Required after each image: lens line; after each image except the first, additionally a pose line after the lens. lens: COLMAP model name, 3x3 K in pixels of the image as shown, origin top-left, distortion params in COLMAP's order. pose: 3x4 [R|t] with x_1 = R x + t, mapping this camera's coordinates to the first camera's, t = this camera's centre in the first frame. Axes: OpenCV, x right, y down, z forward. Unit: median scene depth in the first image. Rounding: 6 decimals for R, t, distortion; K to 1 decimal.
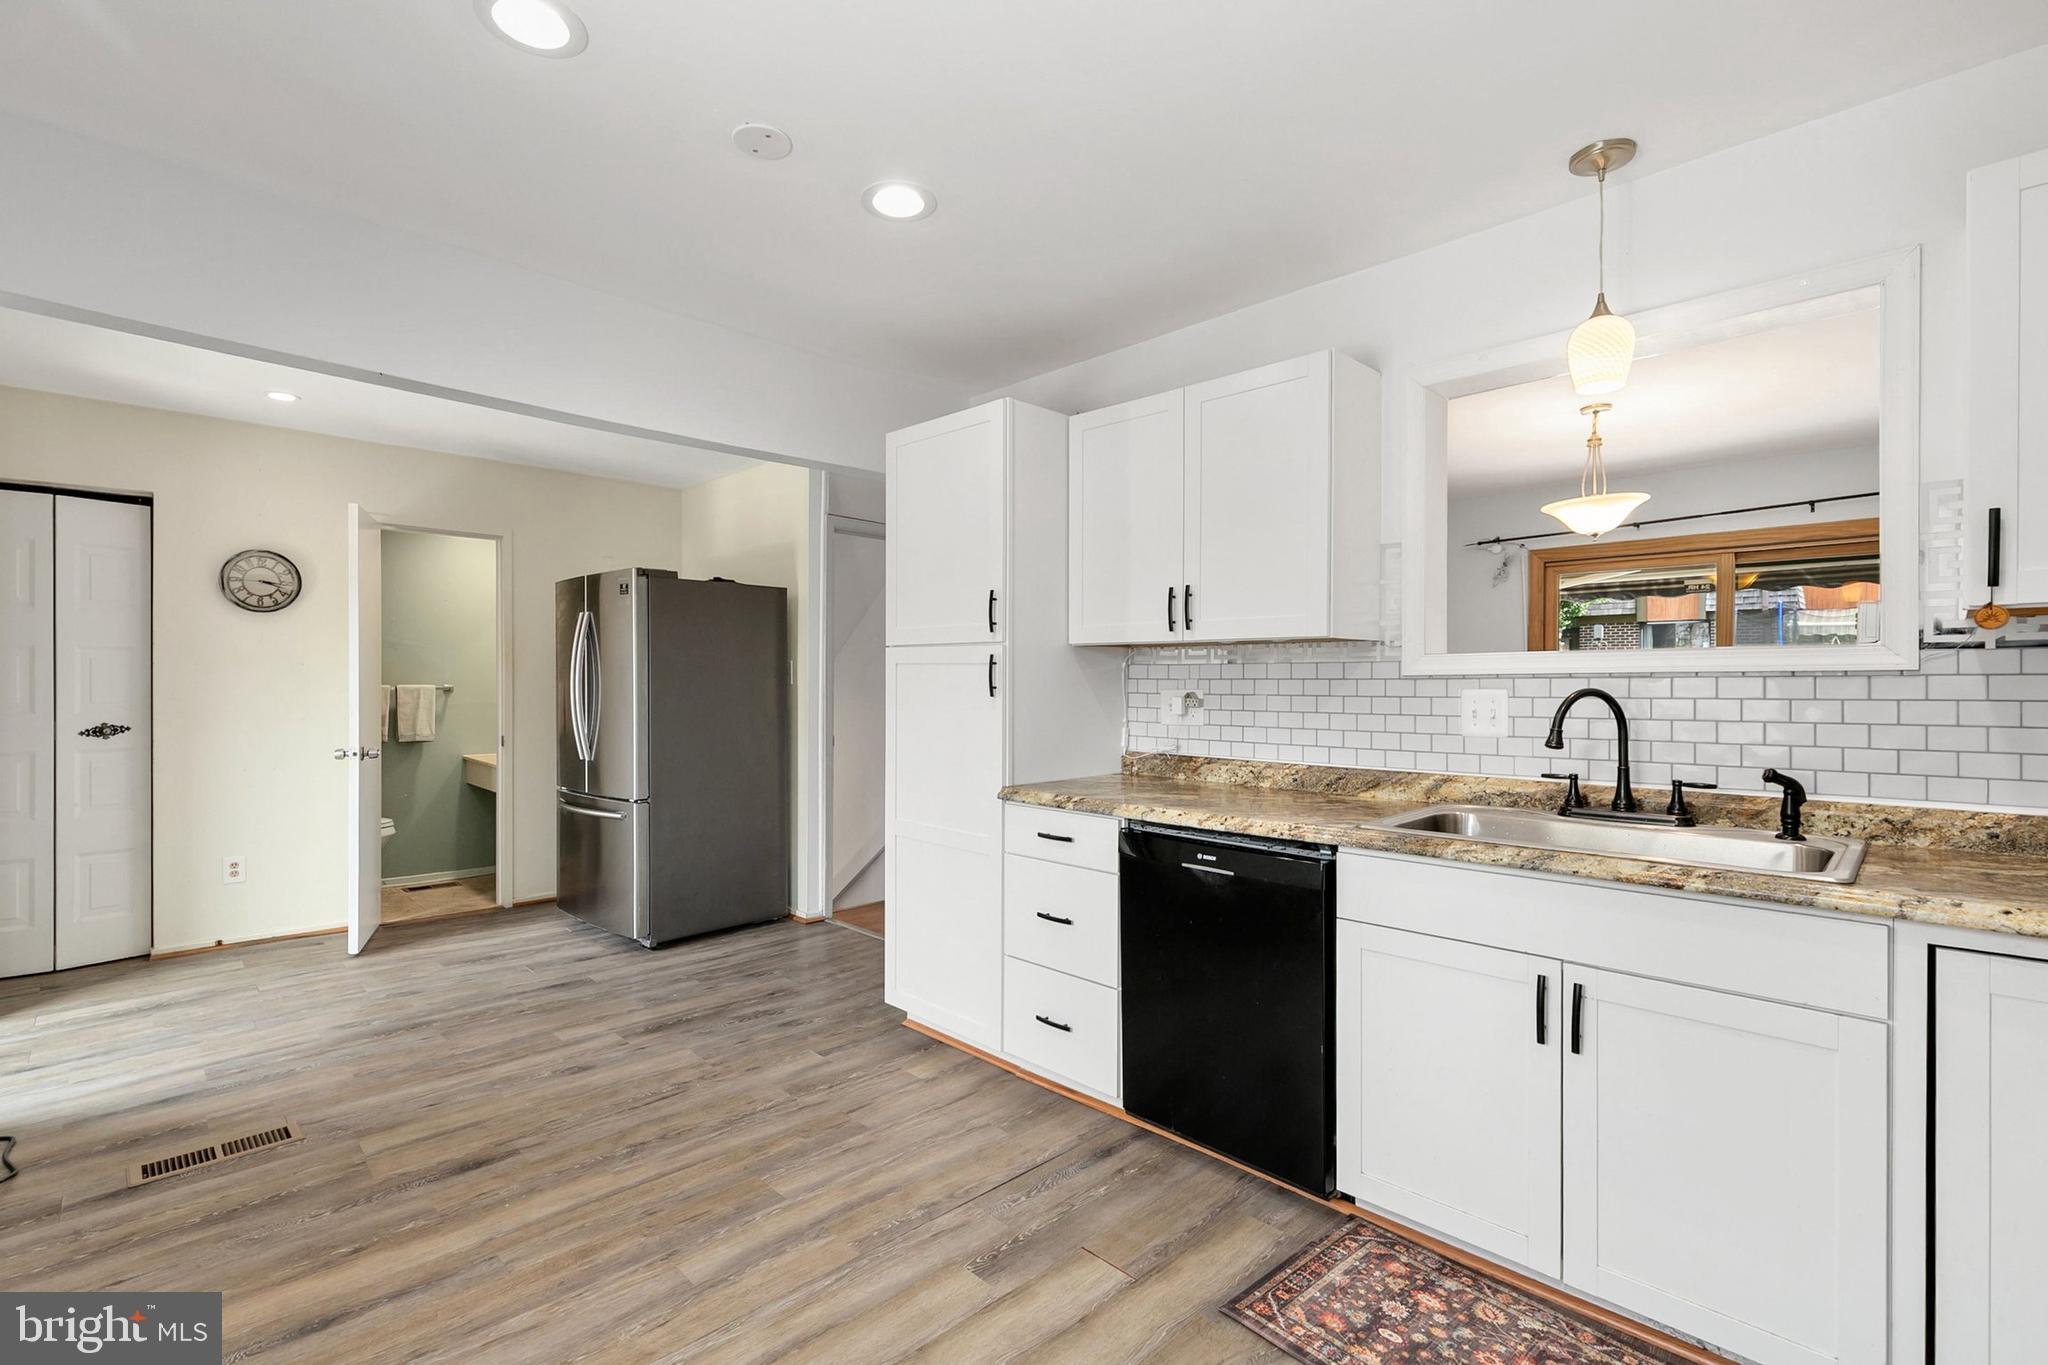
lens RADIAL K [[927.5, 0, 1013.0], [0, 927.5, 687.6], [0, 0, 1]] dist [0.007596, -0.001306]
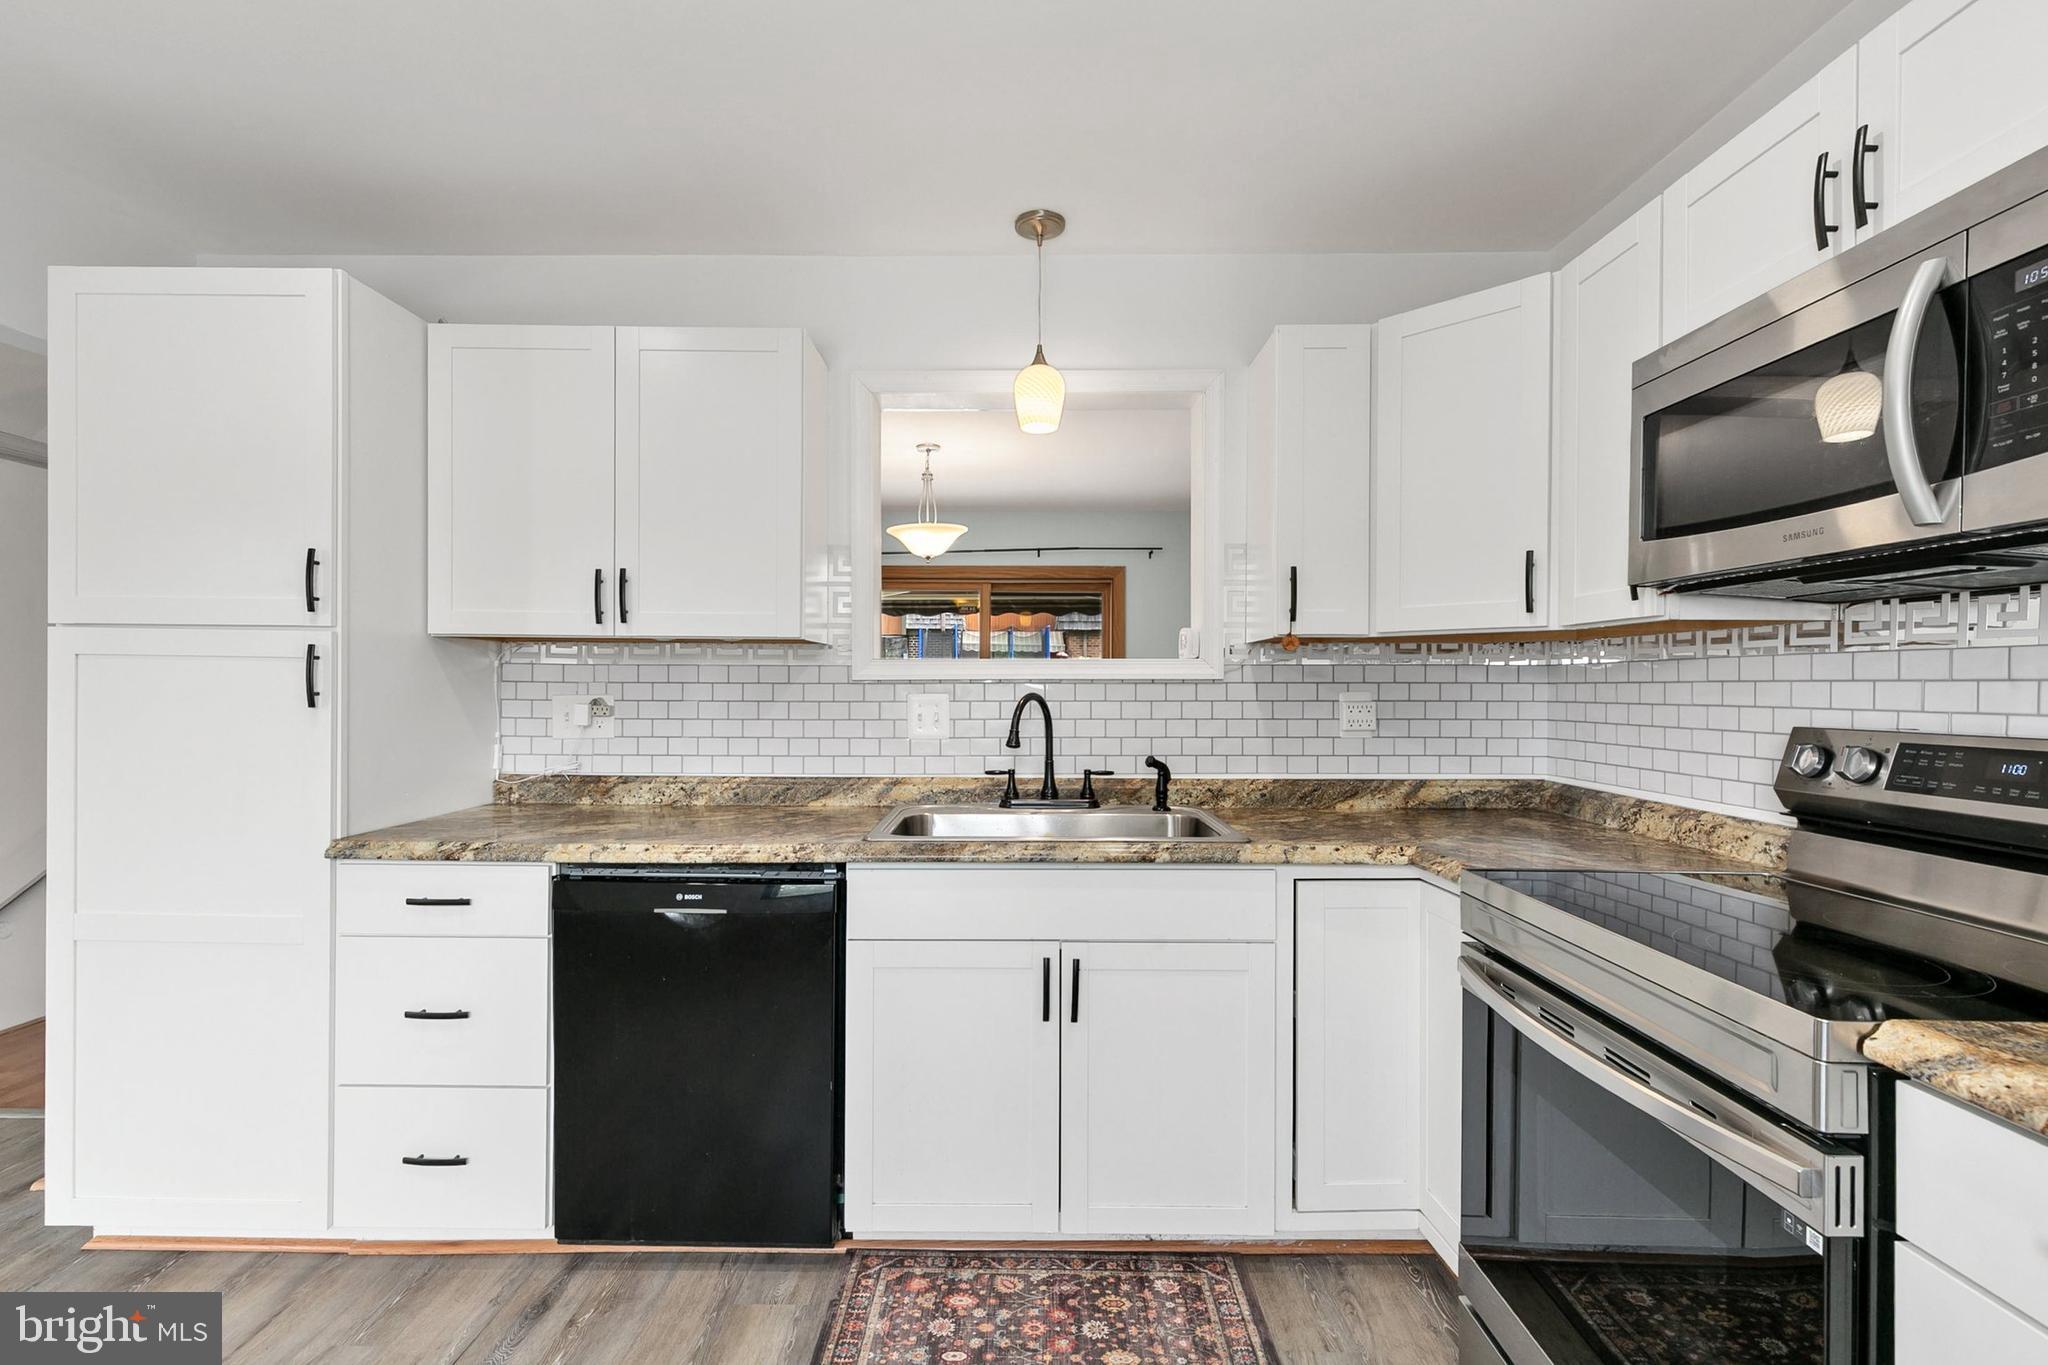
lens RADIAL K [[927.5, 0, 1020.5], [0, 927.5, 689.8], [0, 0, 1]] dist [0.007596, -0.001306]
pose [[0.708543, -0.001200, 0.705667, -0.127271], [0.001469, 0.999999, 0.000226, -0.002279], [-0.705666, 0.000877, 0.708544, 0.148945]]
